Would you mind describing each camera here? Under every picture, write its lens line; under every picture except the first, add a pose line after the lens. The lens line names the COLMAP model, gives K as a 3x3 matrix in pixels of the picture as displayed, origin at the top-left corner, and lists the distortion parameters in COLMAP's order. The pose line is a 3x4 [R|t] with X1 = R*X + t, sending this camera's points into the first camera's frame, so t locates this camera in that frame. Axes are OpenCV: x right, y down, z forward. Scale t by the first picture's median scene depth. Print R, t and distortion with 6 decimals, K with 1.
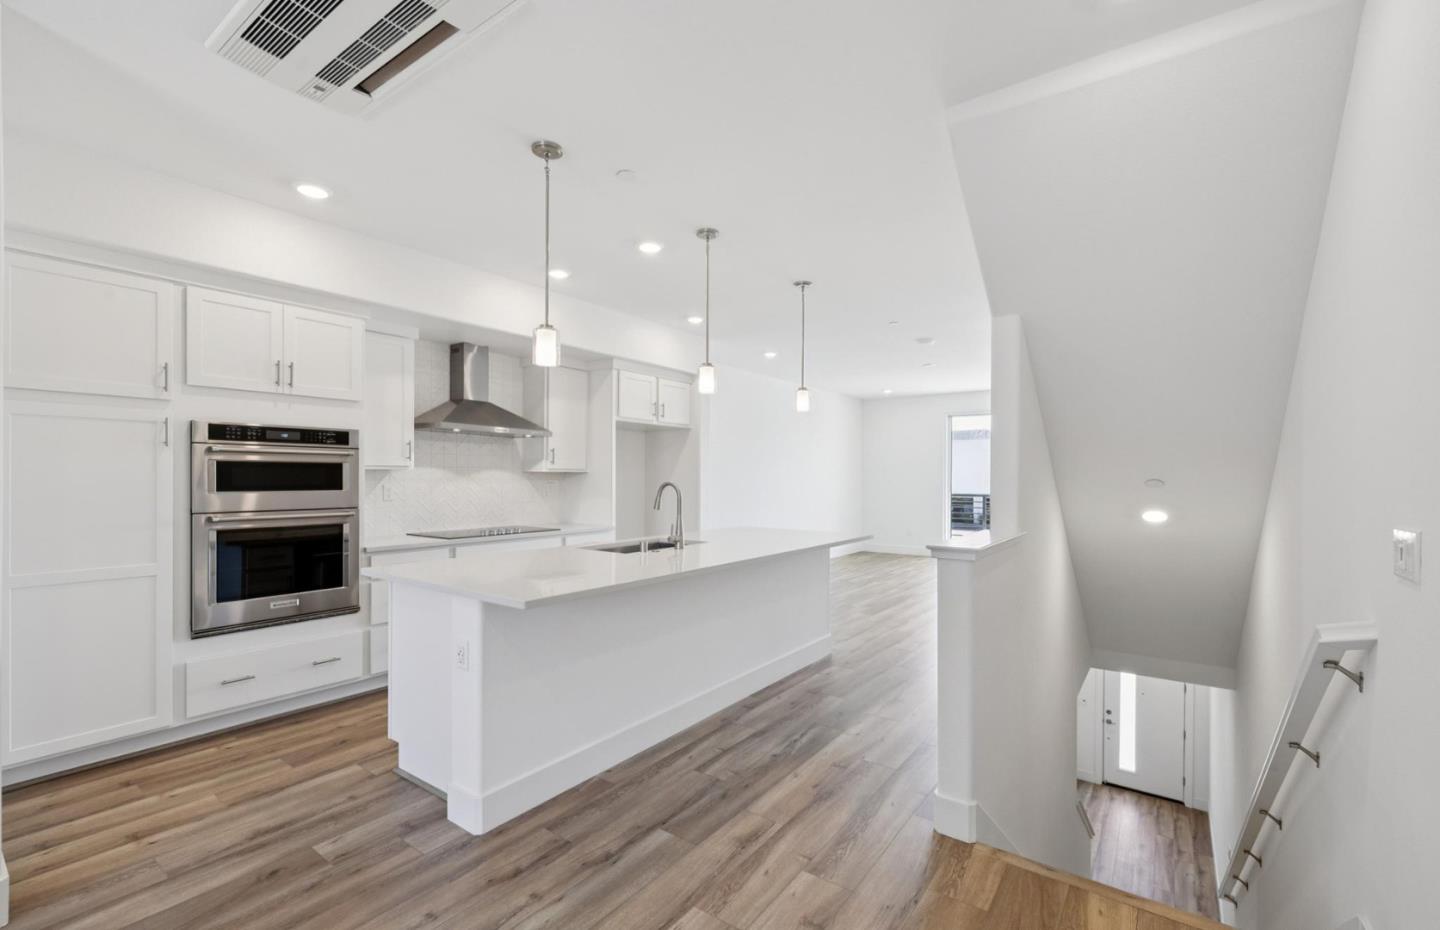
lens RADIAL K [[623.7, 0, 715.6], [0, 623.7, 471.3], [0, 0, 1]] dist [-0.002087, 0.000133]
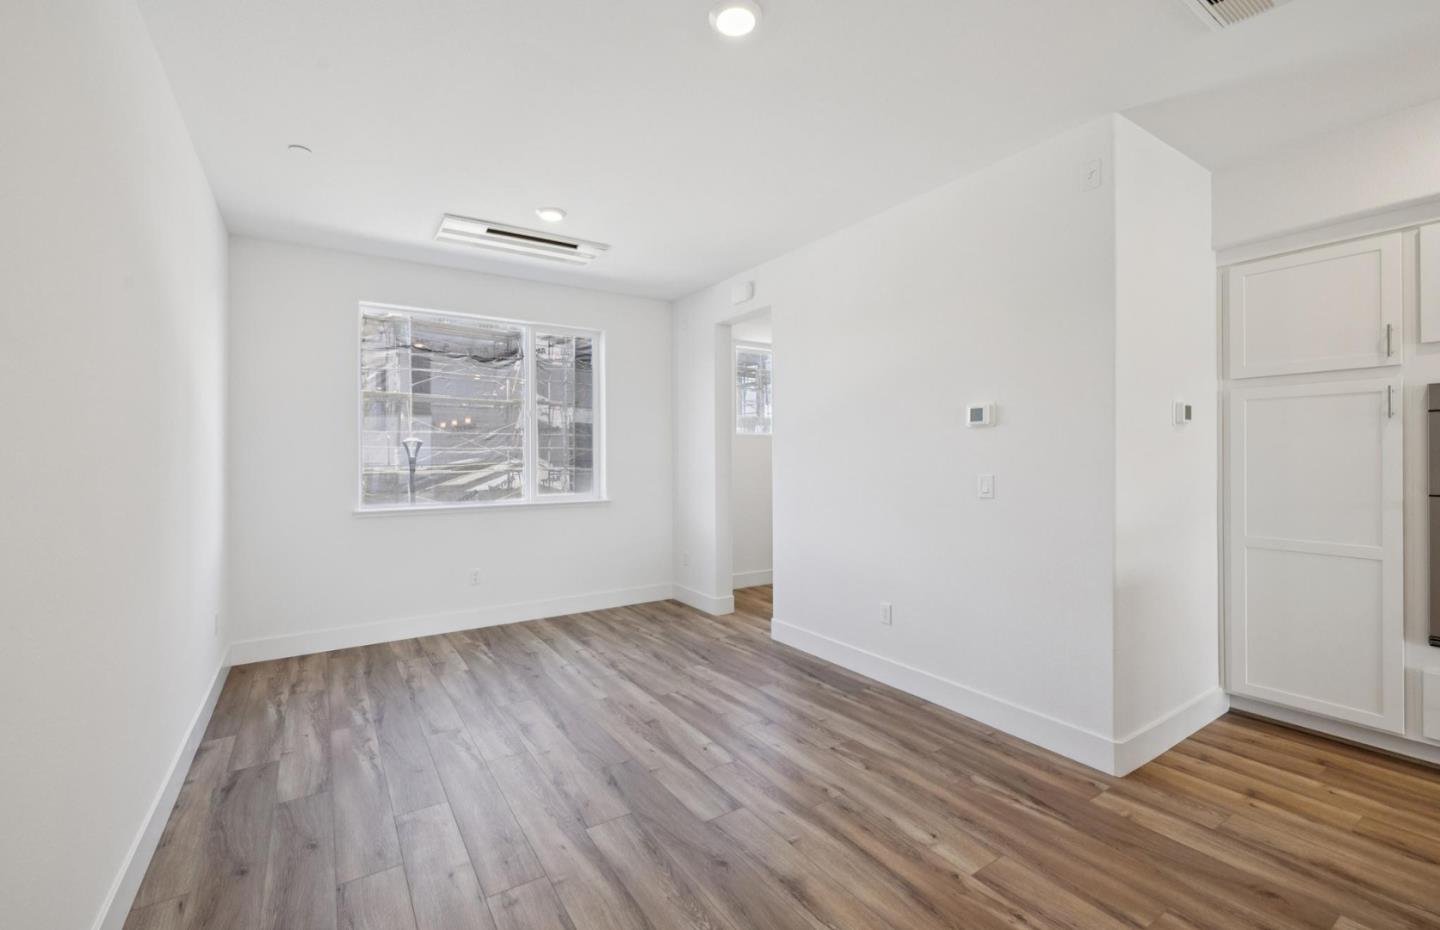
lens RADIAL K [[615.6, 0, 718.6], [0, 615.6, 444.7], [0, 0, 1]] dist [-0.000859, 0.000020]
pose [[-0.357482, -0.019909, -0.933708, 0.288870], [0.010605, 0.999622, -0.025375, 0.010985], [0.933860, -0.018973, -0.357136, 0.417453]]
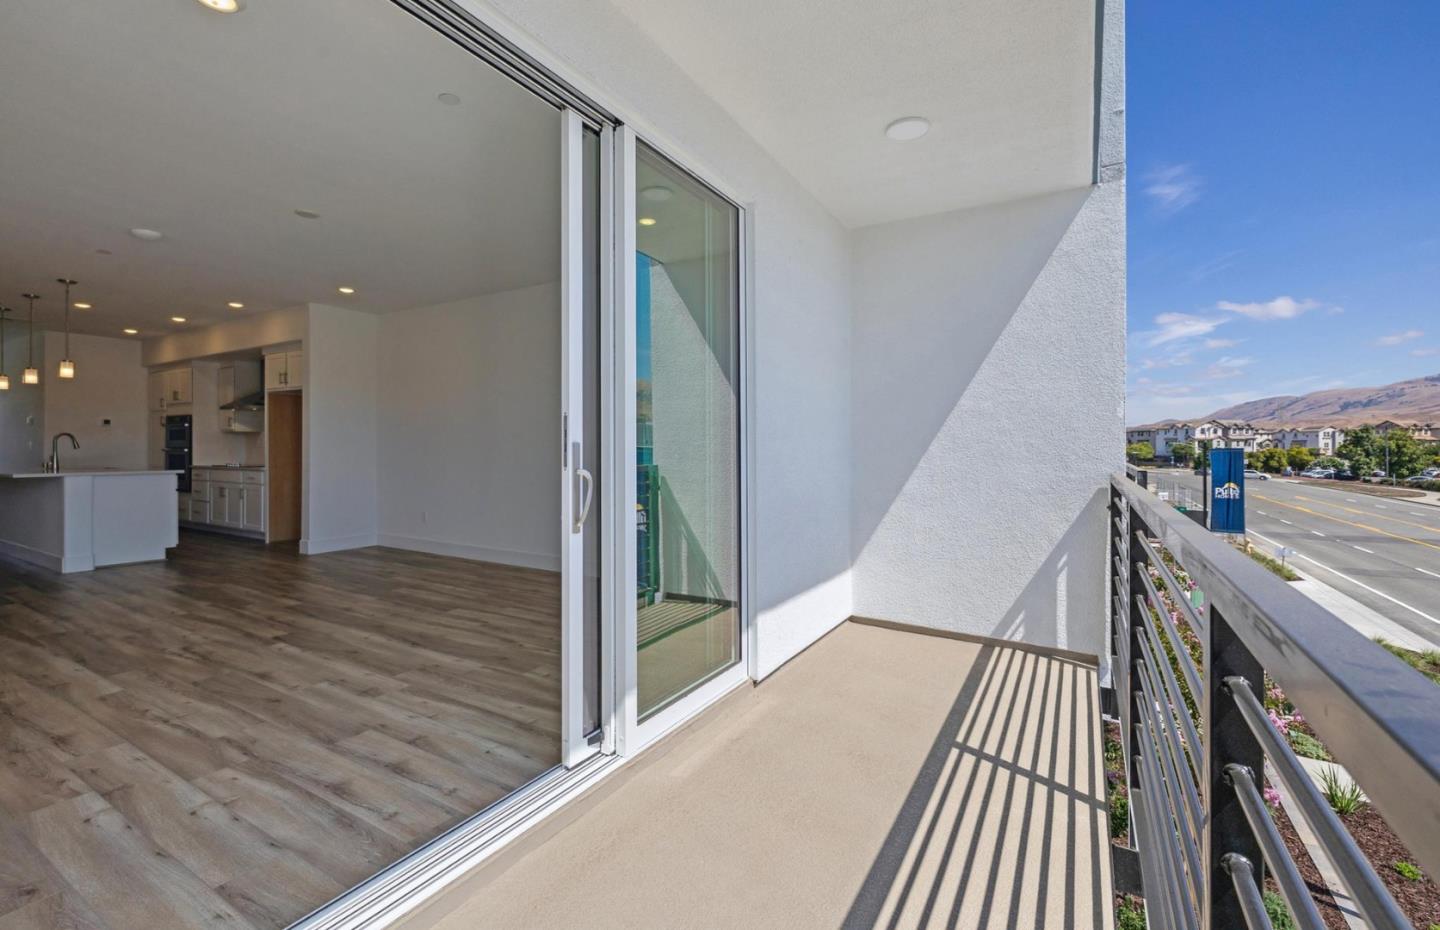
lens RADIAL K [[615.6, 0, 718.6], [0, 615.6, 444.7], [0, 0, 1]] dist [-0.000859, 0.000020]
pose [[0.094395, -0.003902, -0.995527, 2.417197], [0.009125, 0.999954, -0.003054, 0.090456], [0.995493, -0.008796, 0.094426, 3.484684]]
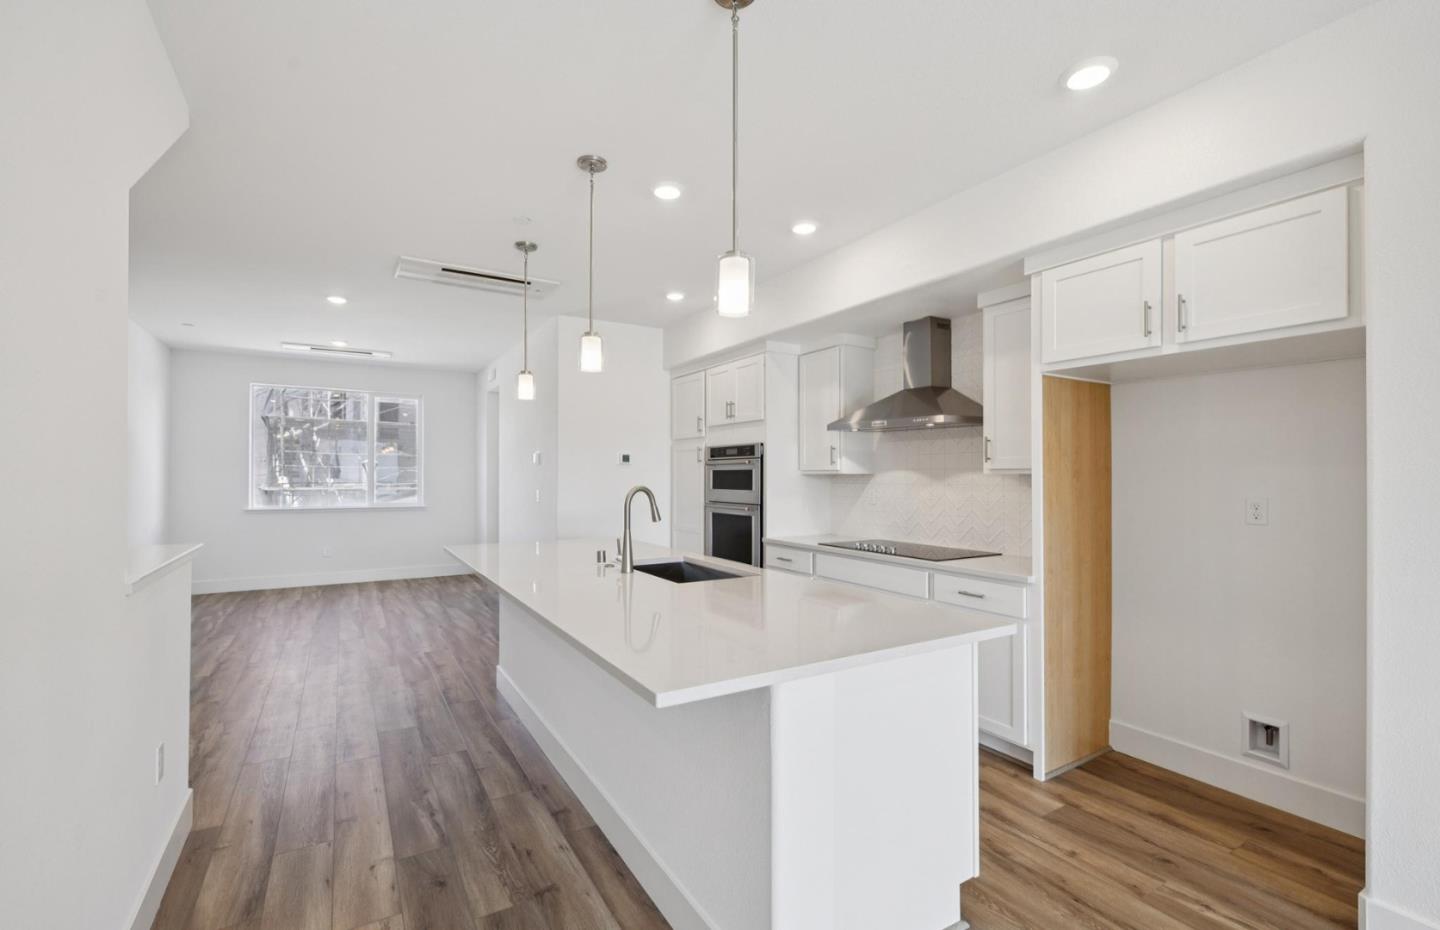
lens RADIAL K [[623.7, 0, 715.6], [0, 623.7, 471.3], [0, 0, 1]] dist [-0.002087, 0.000133]
pose [[-0.391639, -0.009396, -0.920071, 0.777360], [0.006417, 0.999896, -0.012943, 0.008179], [0.920097, -0.010973, -0.391538, 1.775442]]
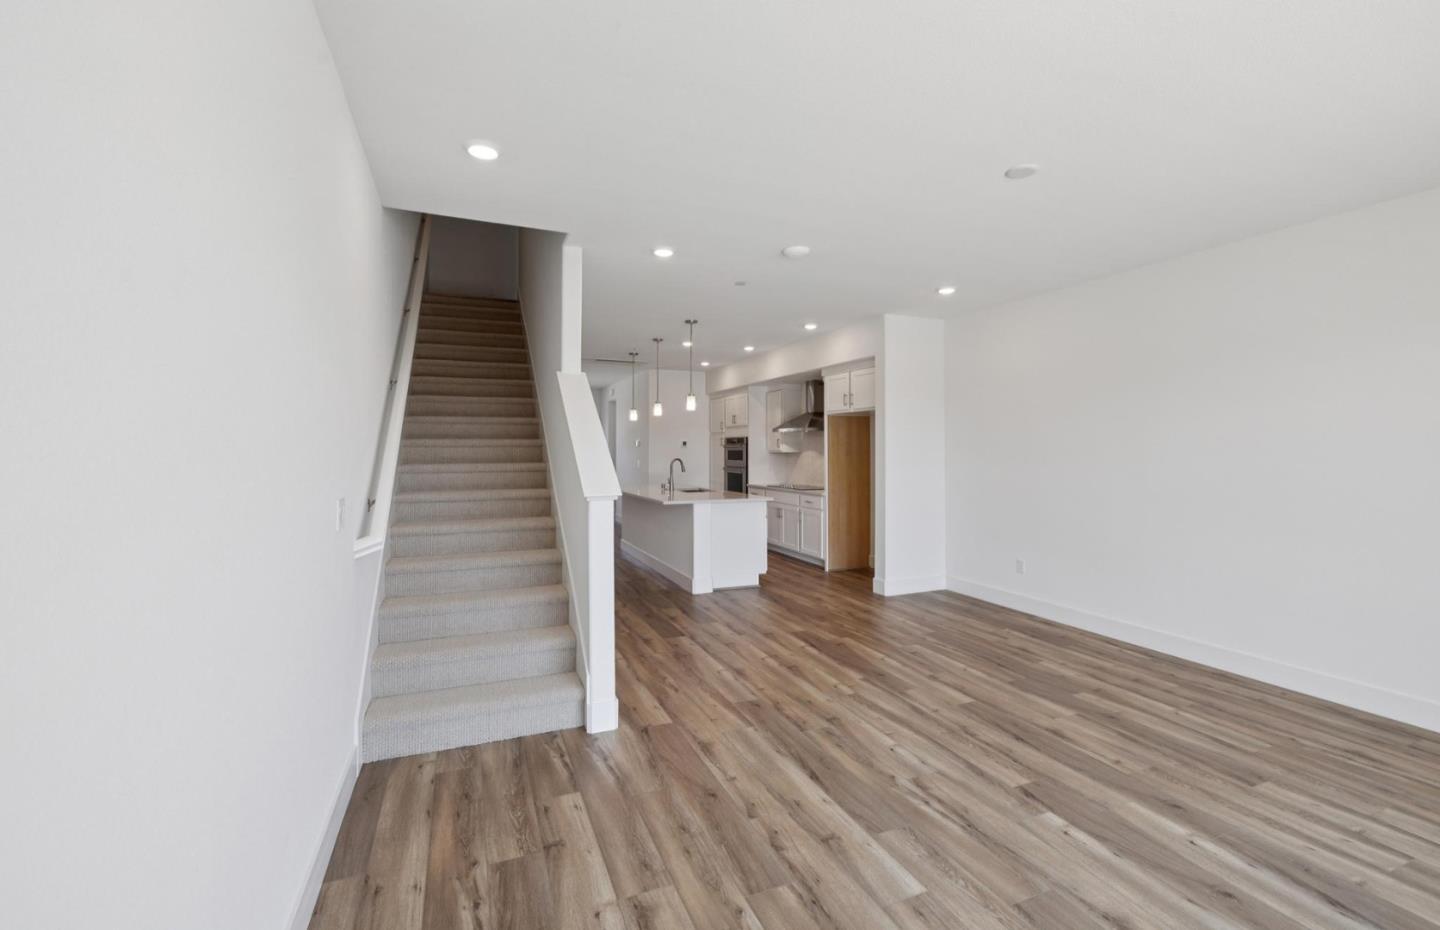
lens RADIAL K [[615.6, 0, 718.6], [0, 615.6, 444.7], [0, 0, 1]] dist [-0.000859, 0.000020]
pose [[-0.522534, -0.007067, -0.852589, 2.025588], [0.009334, 0.999858, -0.014008, -0.000993], [0.852567, -0.015277, -0.522394, 2.780364]]
